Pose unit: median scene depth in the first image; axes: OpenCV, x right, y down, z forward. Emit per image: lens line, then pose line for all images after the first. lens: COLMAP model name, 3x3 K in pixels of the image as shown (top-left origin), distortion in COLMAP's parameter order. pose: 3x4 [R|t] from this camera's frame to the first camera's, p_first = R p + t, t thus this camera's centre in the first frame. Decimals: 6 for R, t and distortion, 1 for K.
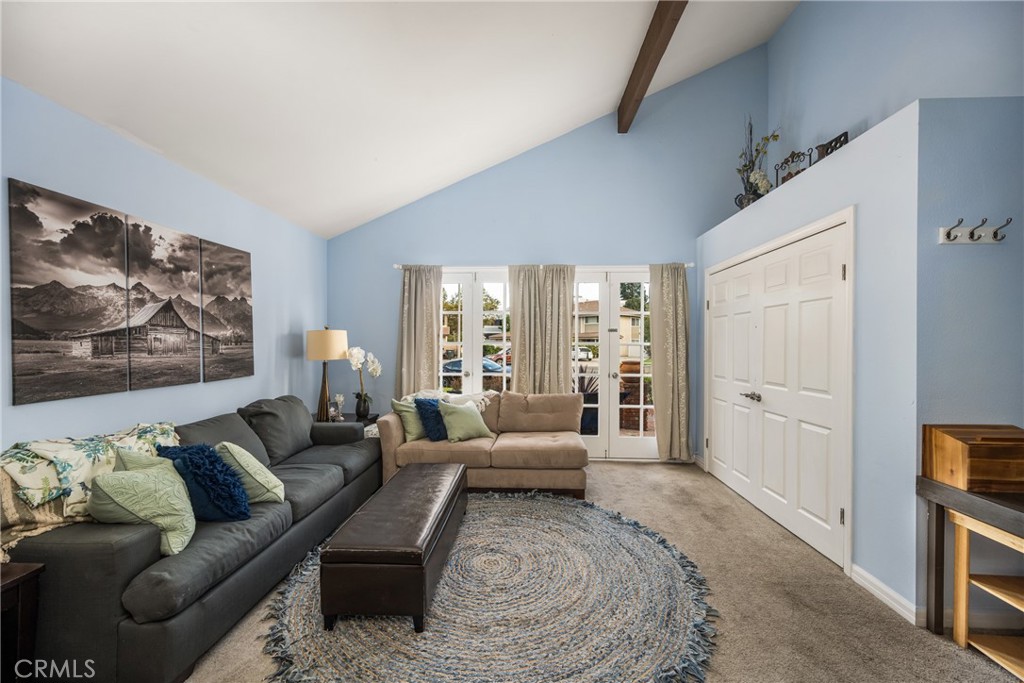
lens RADIAL K [[412.3, 0, 512.0], [0, 412.3, 341.5], [0, 0, 1]] dist [-0.001336, -0.000422]
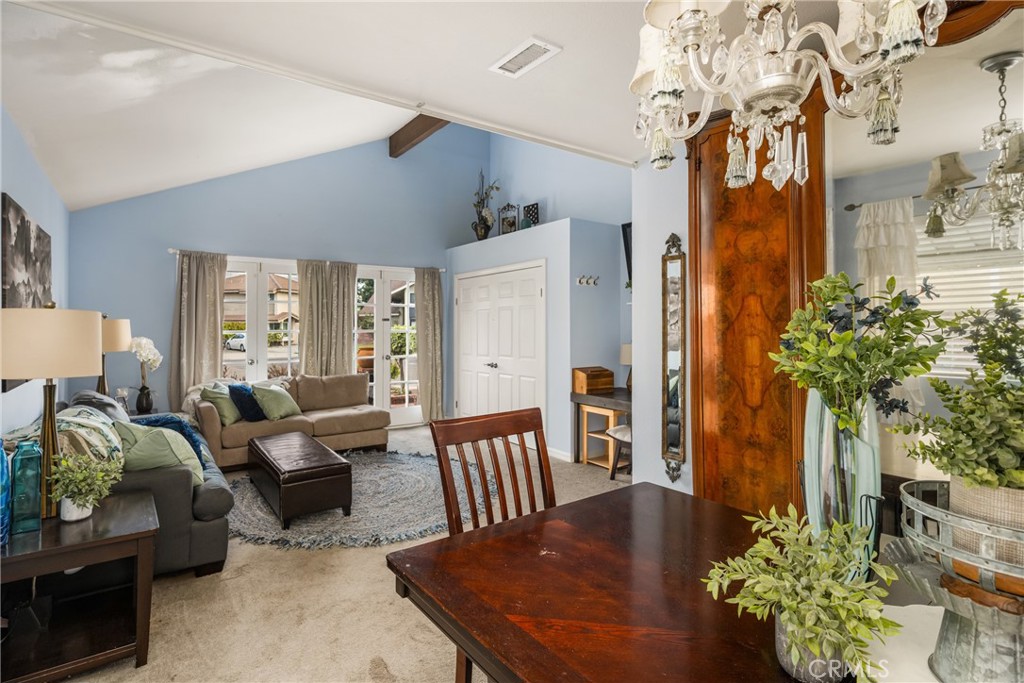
lens RADIAL K [[506.1, 0, 509.8], [0, 506.1, 315.4], [0, 0, 1]] dist [0.000311, 0.000010]
pose [[0.782239, 0.009954, 0.622898, -0.418968], [0.003392, 0.999789, -0.020237, -0.009534], [-0.622969, 0.017943, 0.782041, -0.402046]]
